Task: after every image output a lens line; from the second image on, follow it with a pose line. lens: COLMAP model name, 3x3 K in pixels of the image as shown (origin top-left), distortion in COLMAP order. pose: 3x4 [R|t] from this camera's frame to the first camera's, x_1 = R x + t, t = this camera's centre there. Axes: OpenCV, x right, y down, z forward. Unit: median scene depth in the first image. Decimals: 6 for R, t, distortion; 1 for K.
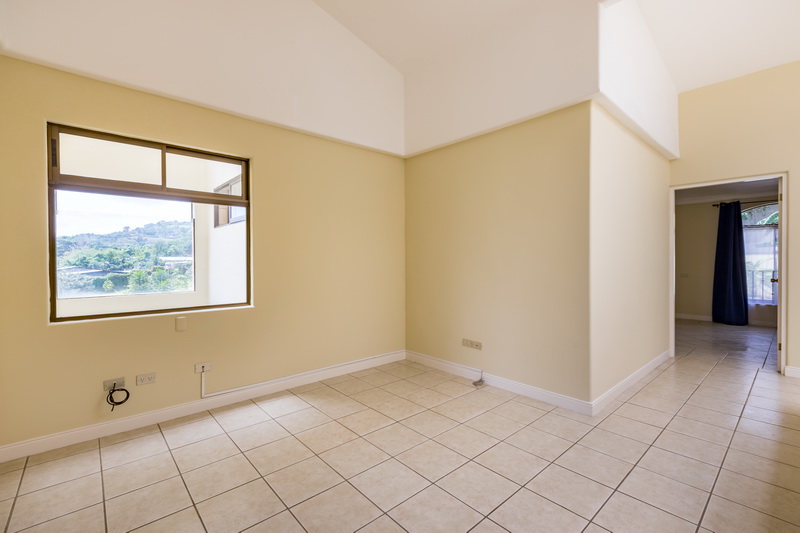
lens RADIAL K [[362.7, 0, 403.0], [0, 362.7, 259.3], [0, 0, 1]] dist [-0.004597, 0.000455]
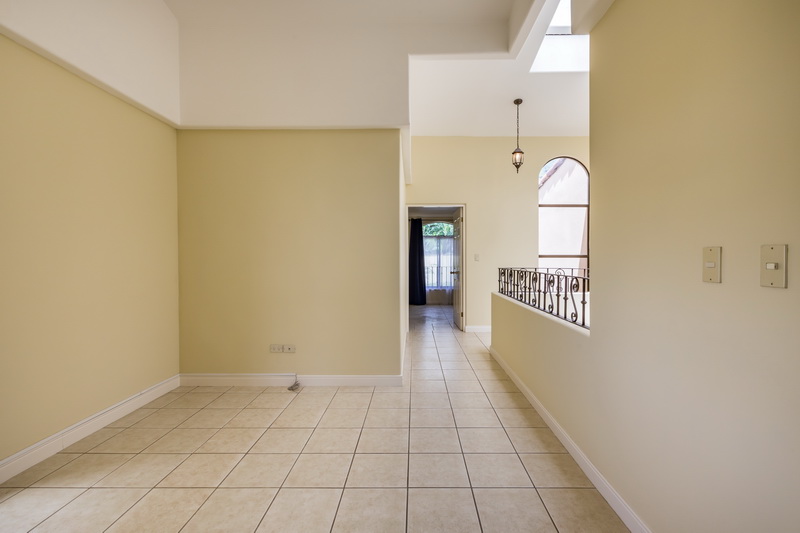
lens RADIAL K [[371.2, 0, 400.7], [0, 371.2, 261.9], [0, 0, 1]] dist [-0.001748, -0.000669]
pose [[0.649356, -0.004590, 0.760471, -0.346998], [-0.002743, 0.999961, 0.008378, -0.001241], [-0.760479, -0.007526, 0.649318, 0.141761]]
